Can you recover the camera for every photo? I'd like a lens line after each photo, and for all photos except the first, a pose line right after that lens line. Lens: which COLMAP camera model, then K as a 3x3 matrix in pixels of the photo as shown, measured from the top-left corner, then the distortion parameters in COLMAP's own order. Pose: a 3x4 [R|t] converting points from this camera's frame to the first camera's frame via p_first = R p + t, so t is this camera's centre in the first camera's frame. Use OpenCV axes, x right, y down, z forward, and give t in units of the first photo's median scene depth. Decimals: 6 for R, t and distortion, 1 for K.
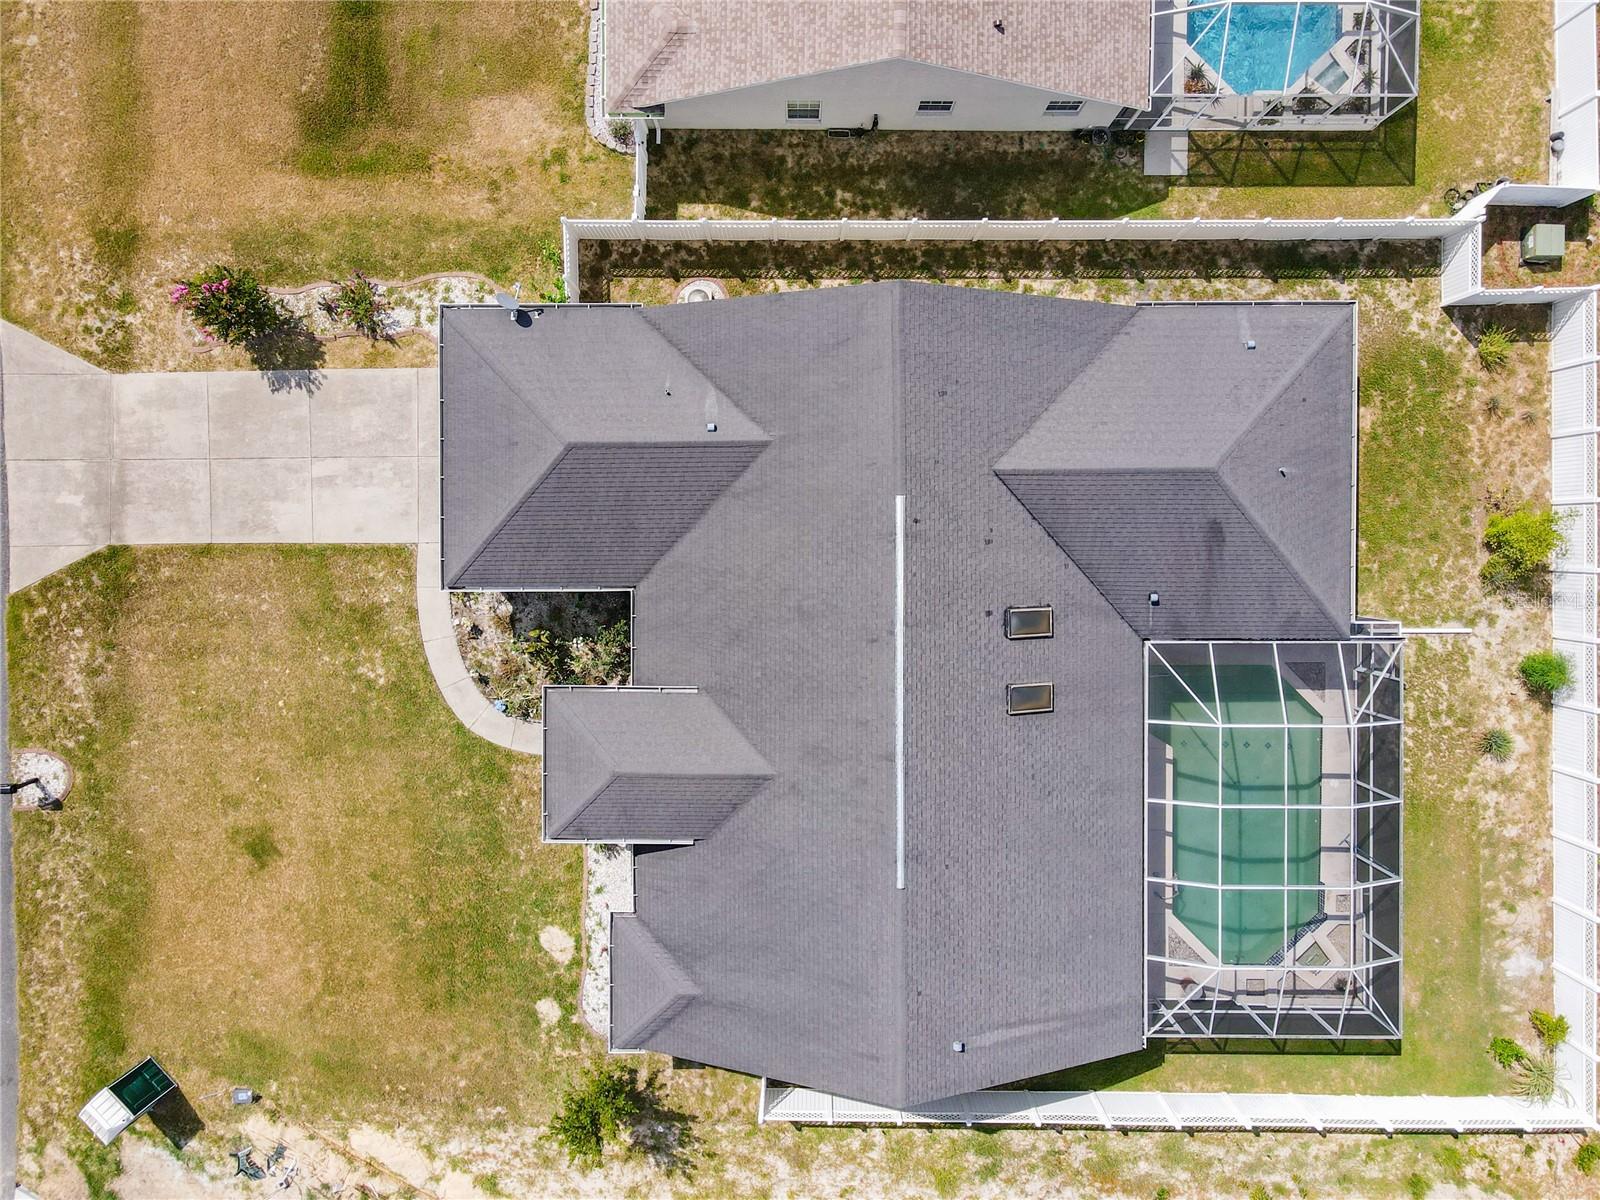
lens RADIAL K [[1170.8, 0, 783.0], [0, 1170.8, 599.9], [0, 0, 1]] dist [0.015375, 0.007859]
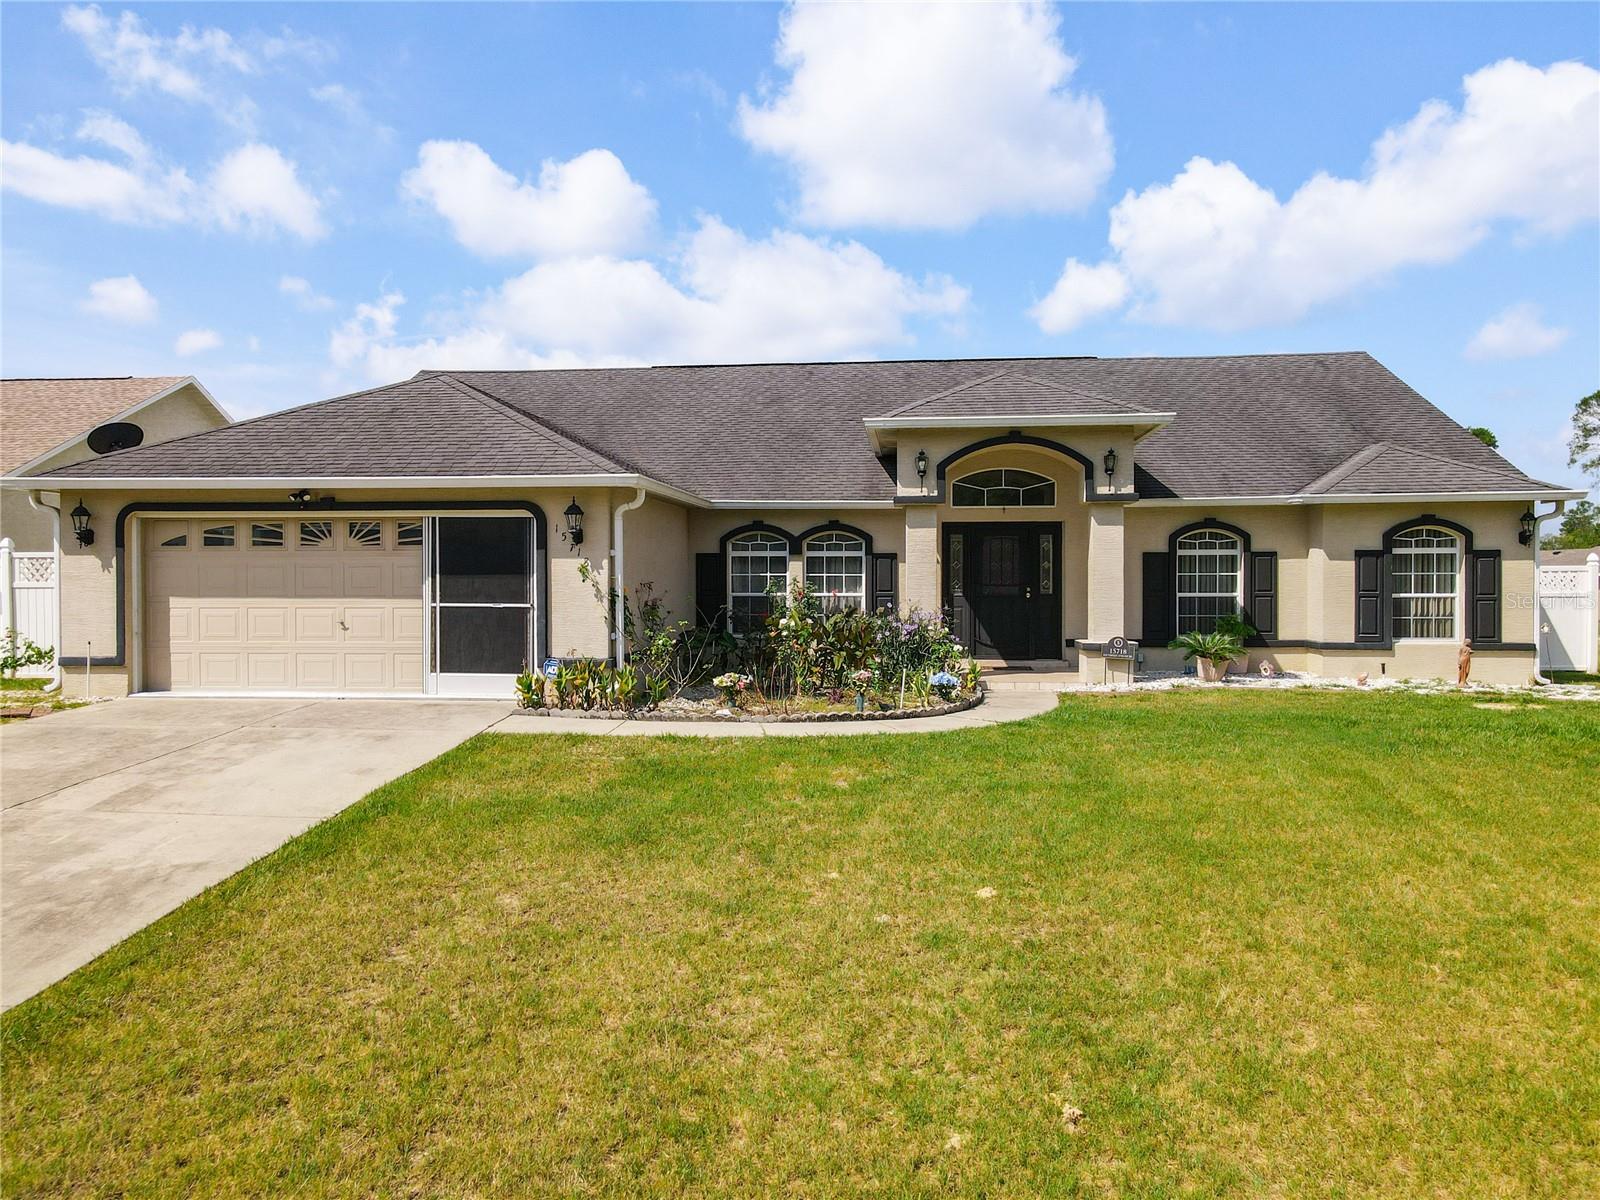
lens RADIAL K [[1170.8, 0, 783.0], [0, 1170.8, 599.9], [0, 0, 1]] dist [0.015375, 0.007859]
pose [[0.094423, -0.006354, 0.995512, -0.645661], [0.995100, -0.028867, -0.094568, 0.074698], [0.029339, 0.999563, 0.003597, 0.958711]]
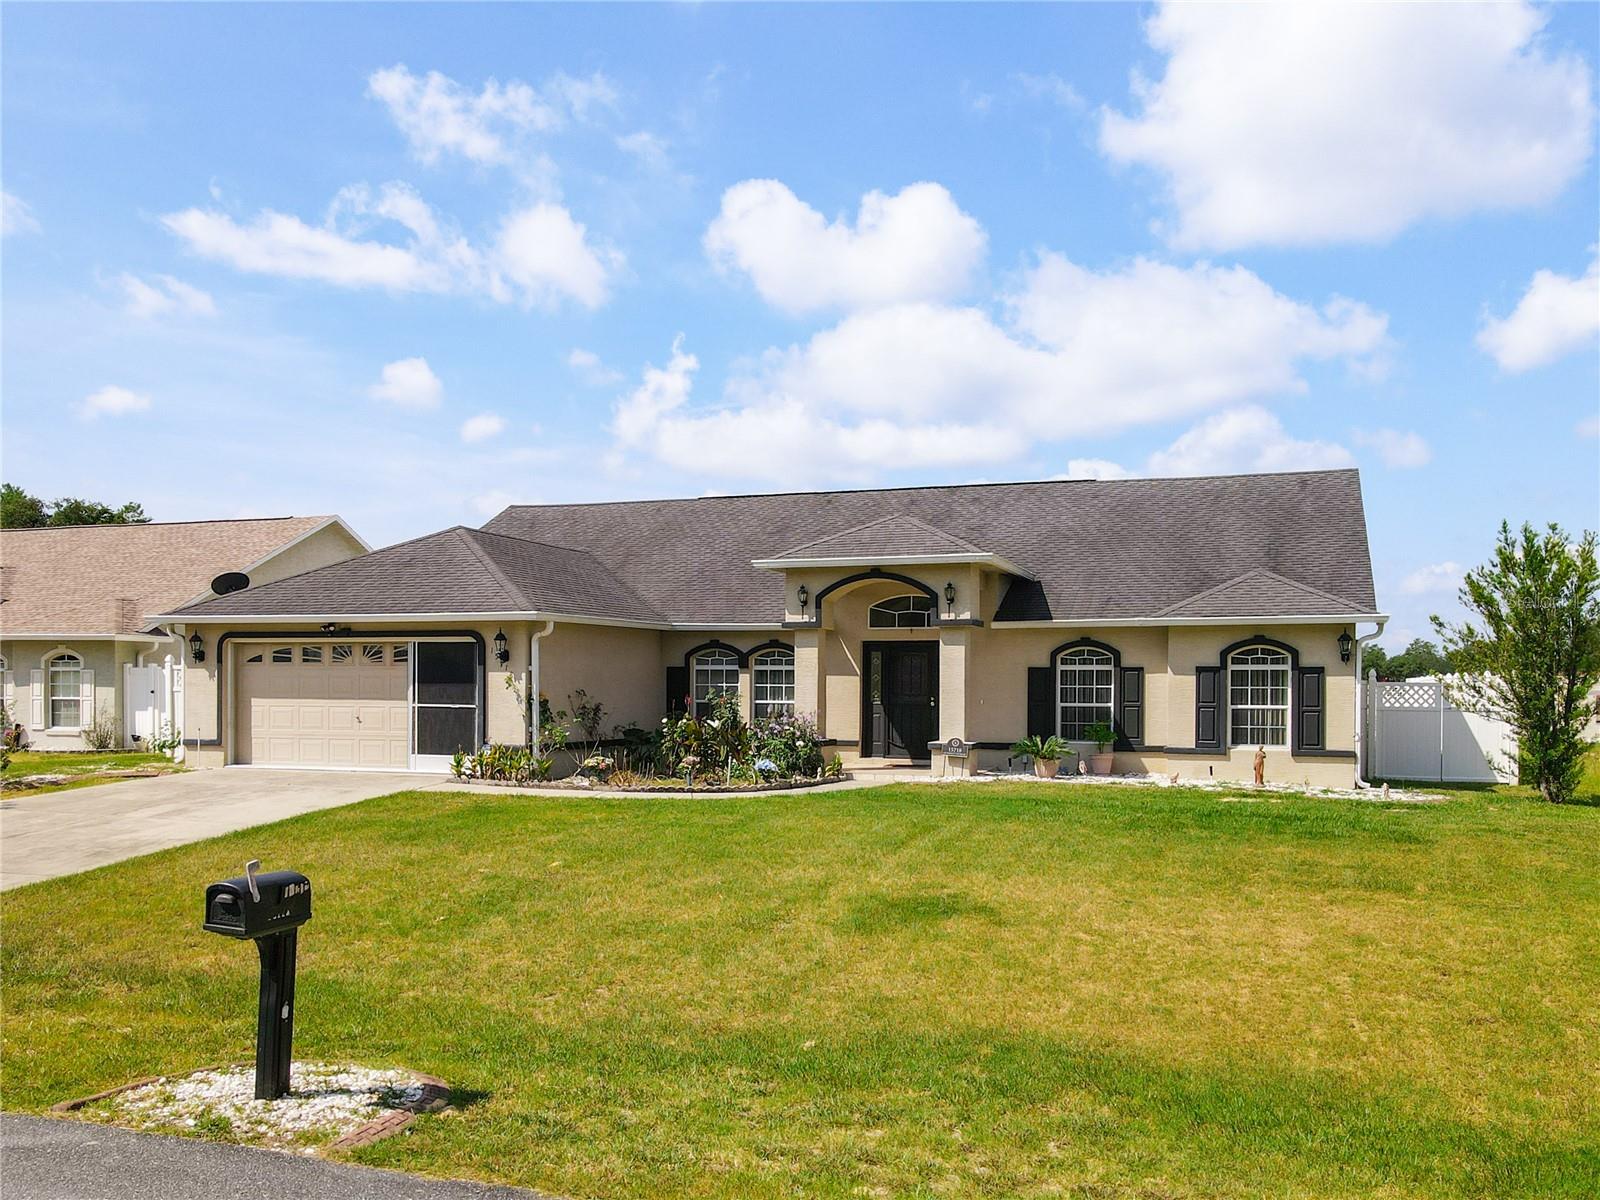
lens RADIAL K [[1410.5, 0, 782.7], [0, 1410.5, 710.7], [0, 0, 1]] dist [0.007796, 0.003945]
pose [[0.331698, -0.001723, 0.943384, -0.834611], [0.943209, -0.018714, -0.331671, 0.309120], [0.018226, 0.999823, -0.004582, 0.967369]]
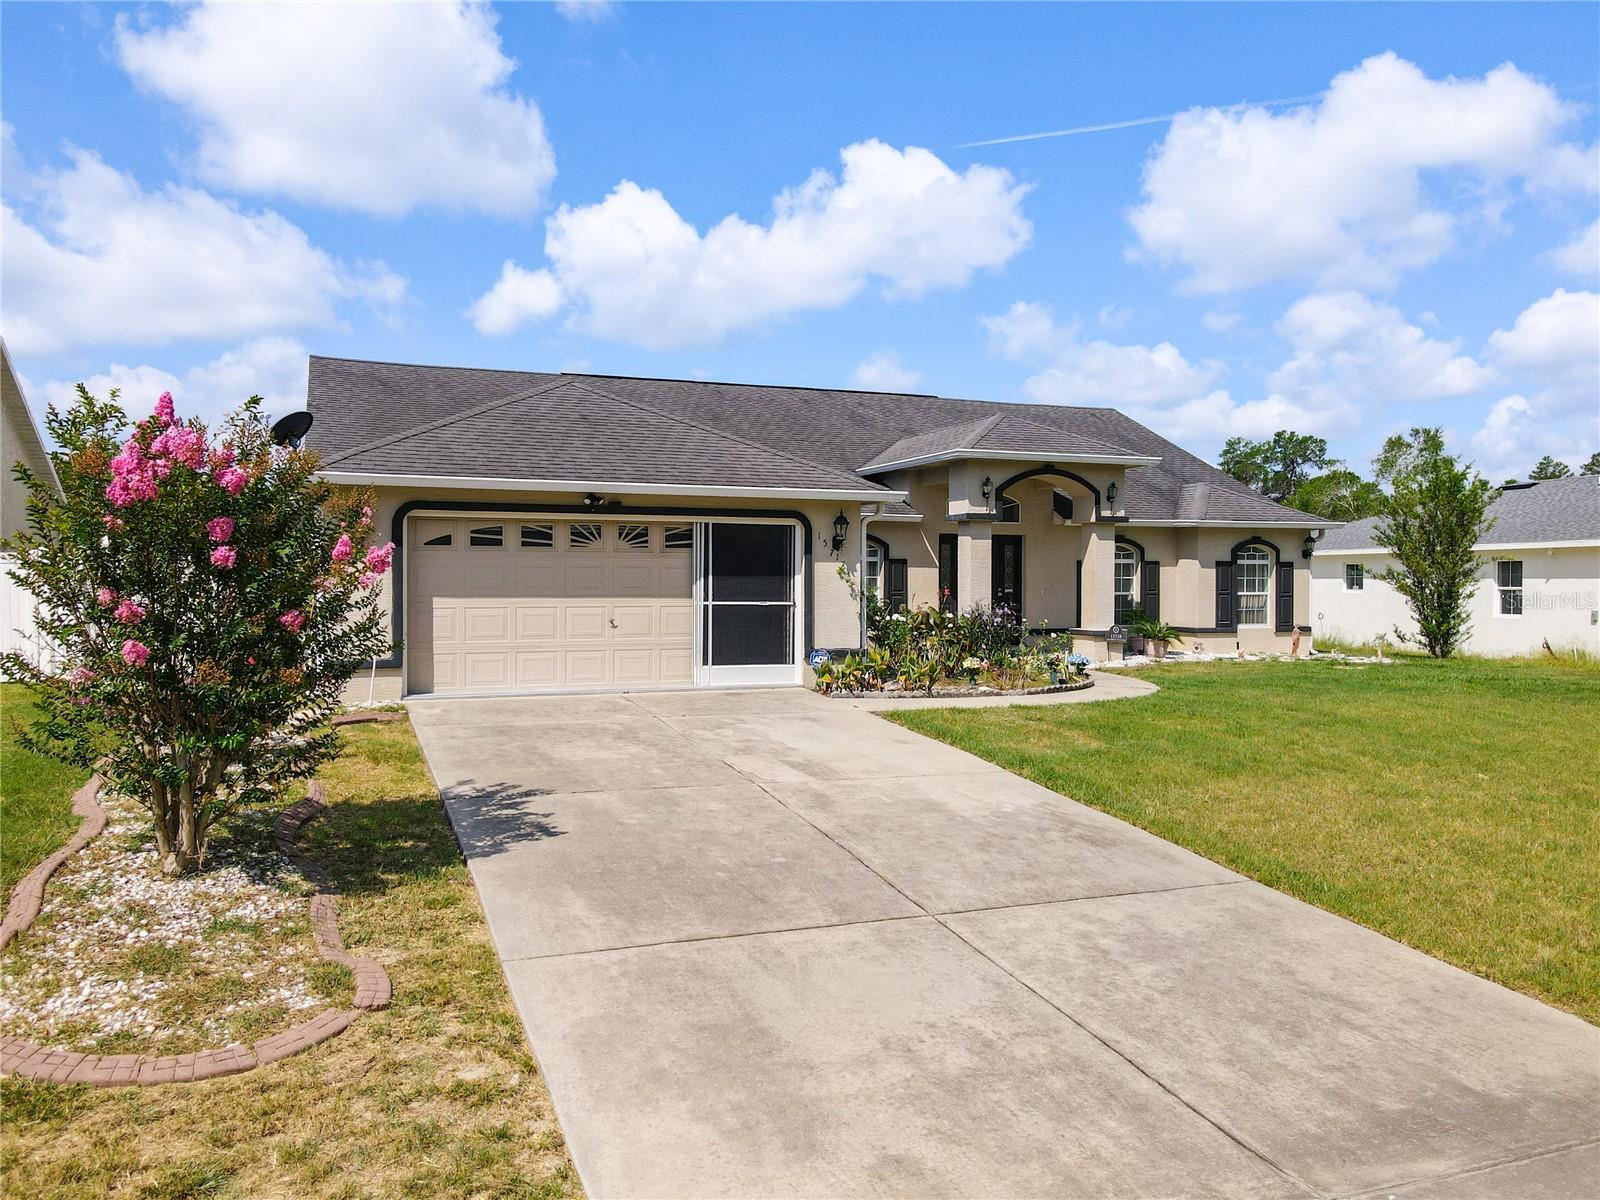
lens RADIAL K [[1170.8, 0, 783.0], [0, 1170.8, 599.9], [0, 0, 1]] dist [0.015375, 0.007859]
pose [[-0.361020, -0.004888, 0.932545, -0.676611], [0.932101, -0.033209, 0.360674, -0.219024], [0.029206, 0.999436, 0.016545, 0.950503]]
